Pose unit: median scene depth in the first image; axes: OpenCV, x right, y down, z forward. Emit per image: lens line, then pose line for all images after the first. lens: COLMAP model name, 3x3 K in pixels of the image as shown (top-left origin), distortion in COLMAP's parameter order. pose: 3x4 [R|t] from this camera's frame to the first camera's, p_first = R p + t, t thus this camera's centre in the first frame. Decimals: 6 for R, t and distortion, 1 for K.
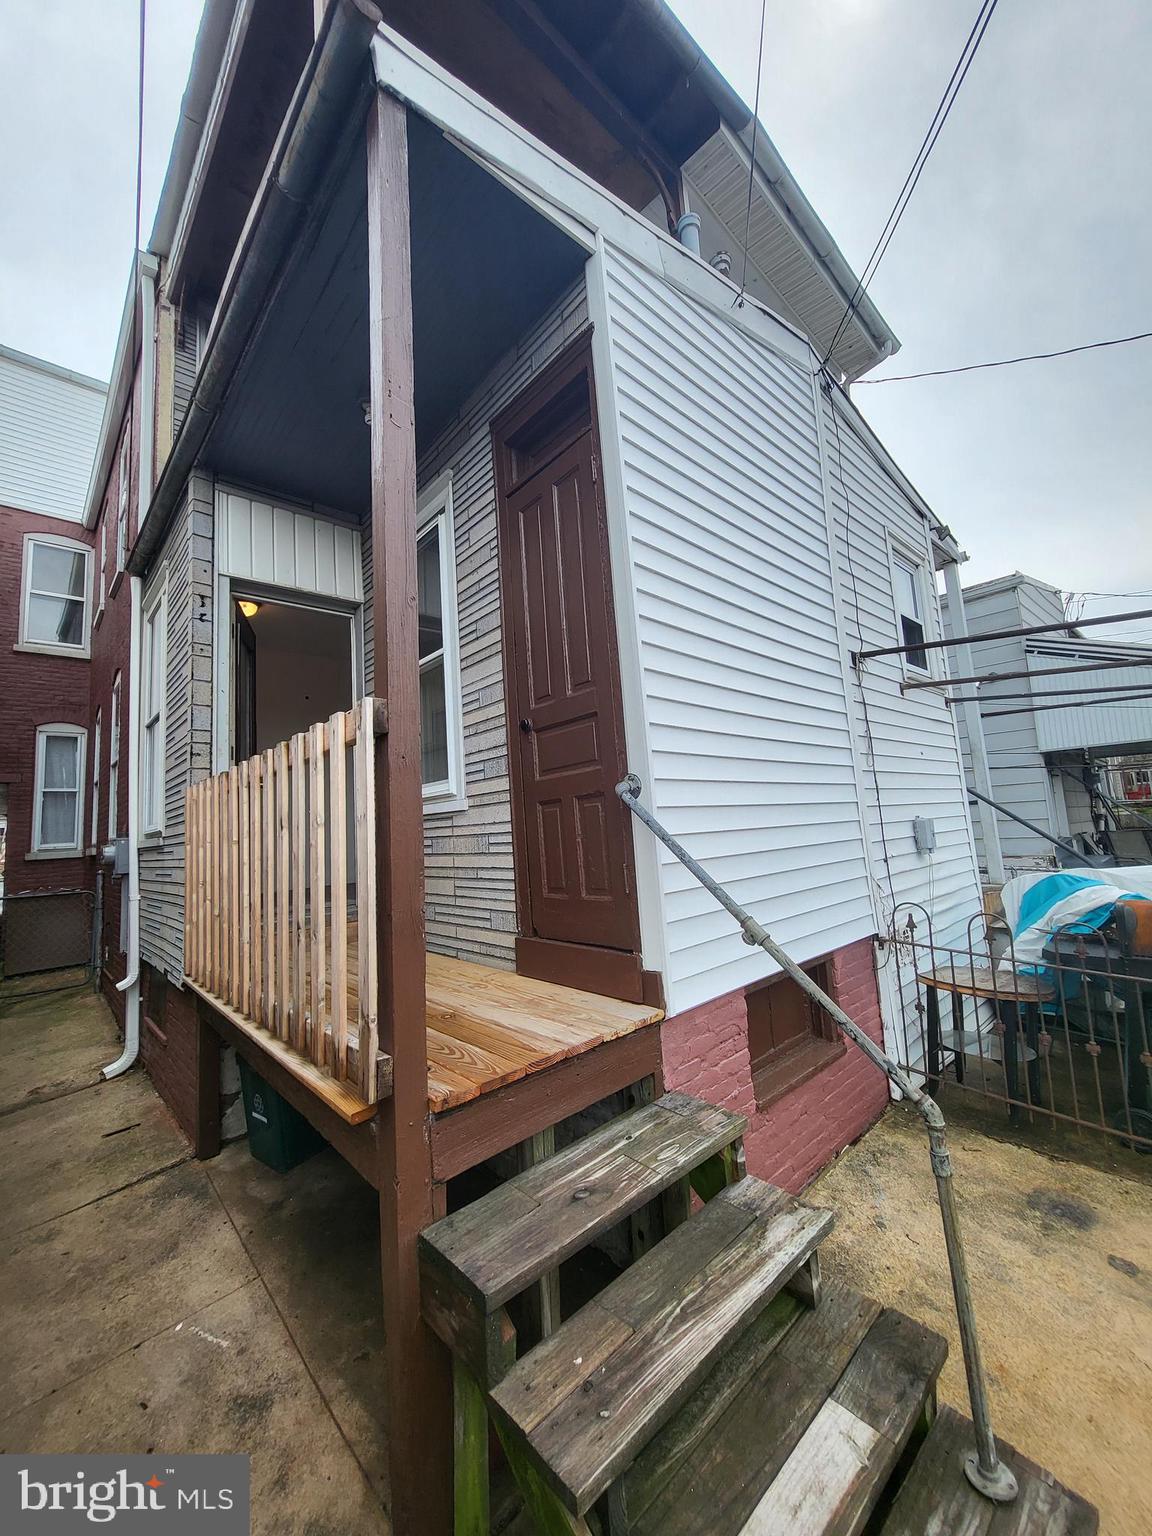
lens RADIAL K [[608.0, 0, 571.8], [0, 608.0, 763.6], [0, 0, 1]] dist [0.001227, -0.000485]
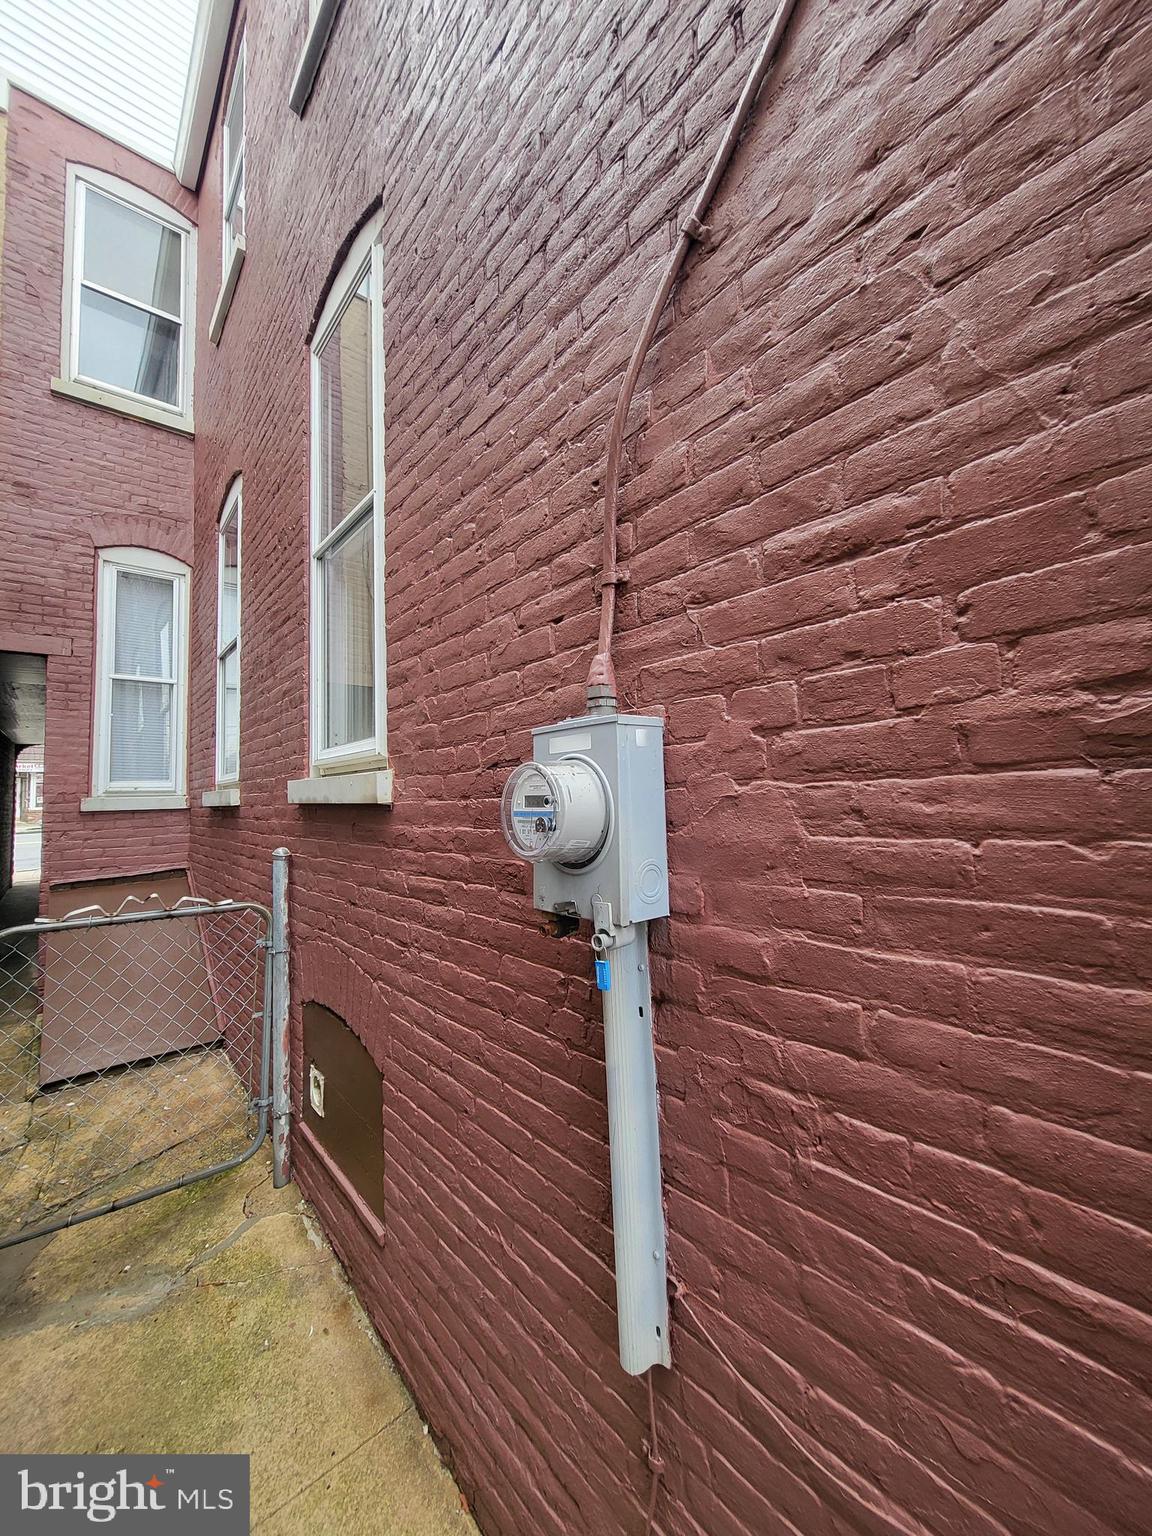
lens RADIAL K [[608.0, 0, 580.8], [0, 608.0, 768.5], [0, 0, 1]] dist [0.001227, -0.000485]
pose [[0.998404, 0.033298, -0.045621, -0.437348], [-0.030497, 0.997686, 0.060774, 0.076478], [0.047539, -0.059286, 0.997108, 0.489466]]
